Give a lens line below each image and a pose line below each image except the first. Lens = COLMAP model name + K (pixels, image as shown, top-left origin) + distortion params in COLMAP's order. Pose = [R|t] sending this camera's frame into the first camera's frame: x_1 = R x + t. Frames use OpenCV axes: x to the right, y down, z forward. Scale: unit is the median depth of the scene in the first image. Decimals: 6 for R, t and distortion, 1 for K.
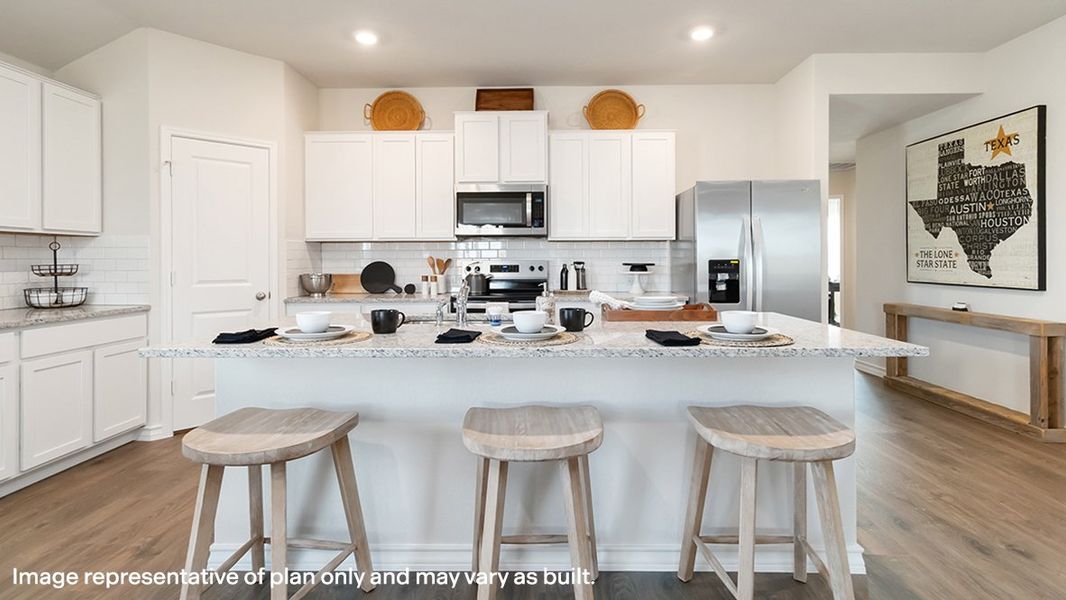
lens RADIAL K [[515.6, 0, 532.1], [0, 515.6, 259.4], [0, 0, 1]] dist [-0.000777, 0.003126]
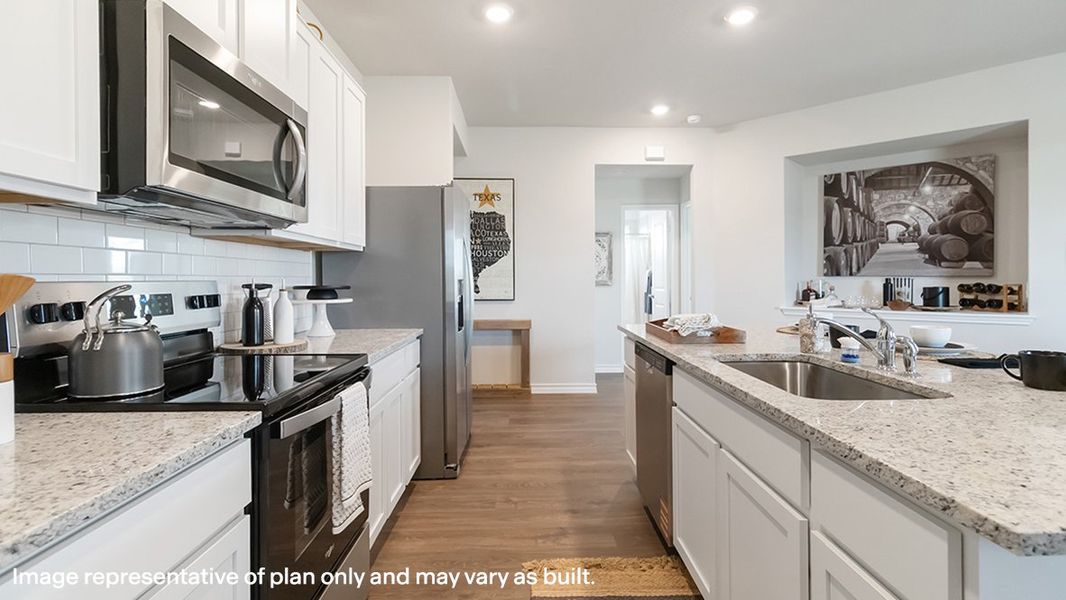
lens RADIAL K [[515.6, 0, 537.5], [0, 515.6, 281.6], [0, 0, 1]] dist [-0.000777, 0.003126]
pose [[-0.045654, -0.000489, 0.998957, -0.457818], [0.007304, 0.999973, 0.000824, 0.003901], [-0.998931, 0.007334, -0.045649, 0.846665]]
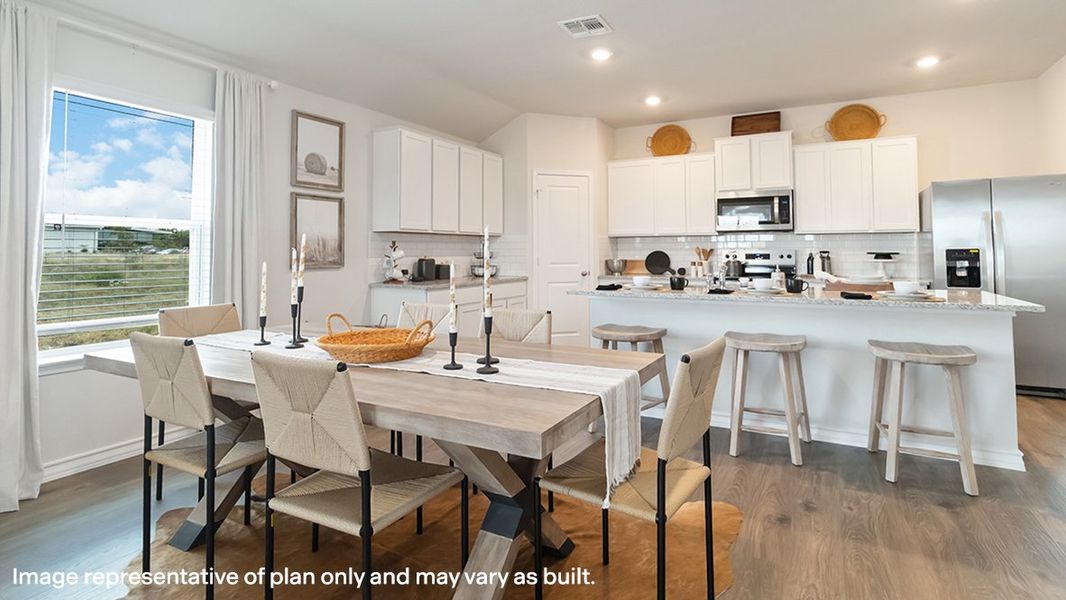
lens RADIAL K [[515.6, 0, 548.1], [0, 515.6, 230.8], [0, 0, 1]] dist [-0.000777, 0.003126]
pose [[0.895595, -0.017445, -0.444528, 0.055104], [0.000954, 0.999304, -0.037295, 0.001750], [0.444869, 0.032978, 0.894988, -0.398321]]
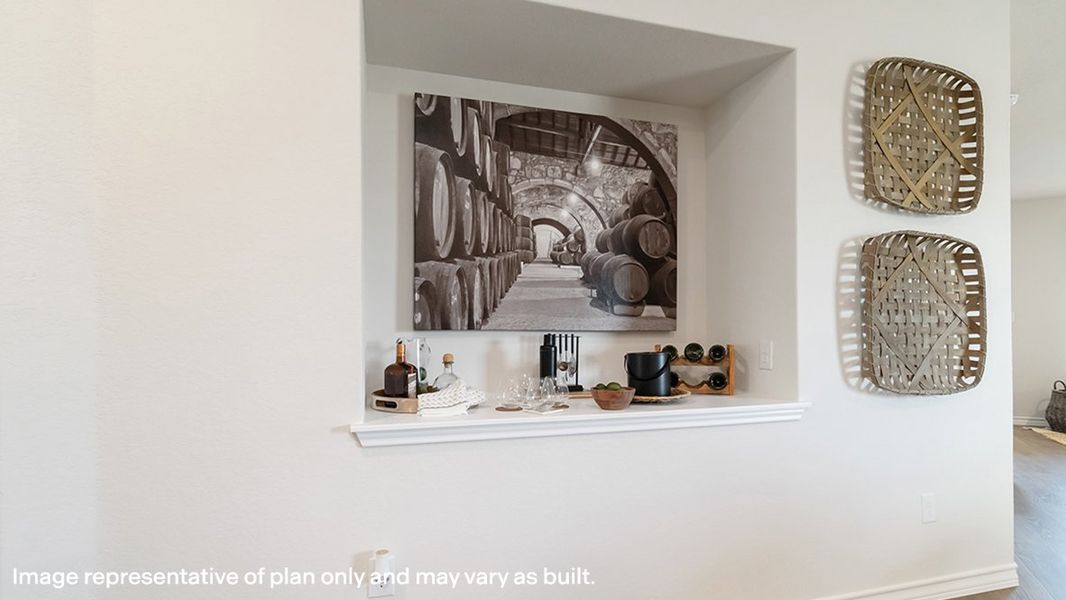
lens RADIAL K [[515.6, 0, 524.9], [0, 515.6, 328.6], [0, 0, 1]] dist [-0.000777, 0.003126]
pose [[-0.882208, 0.010592, 0.470740, 0.402314], [0.009698, 0.999944, -0.004325, -0.001383], [-0.470760, 0.000750, -0.882261, 0.513079]]
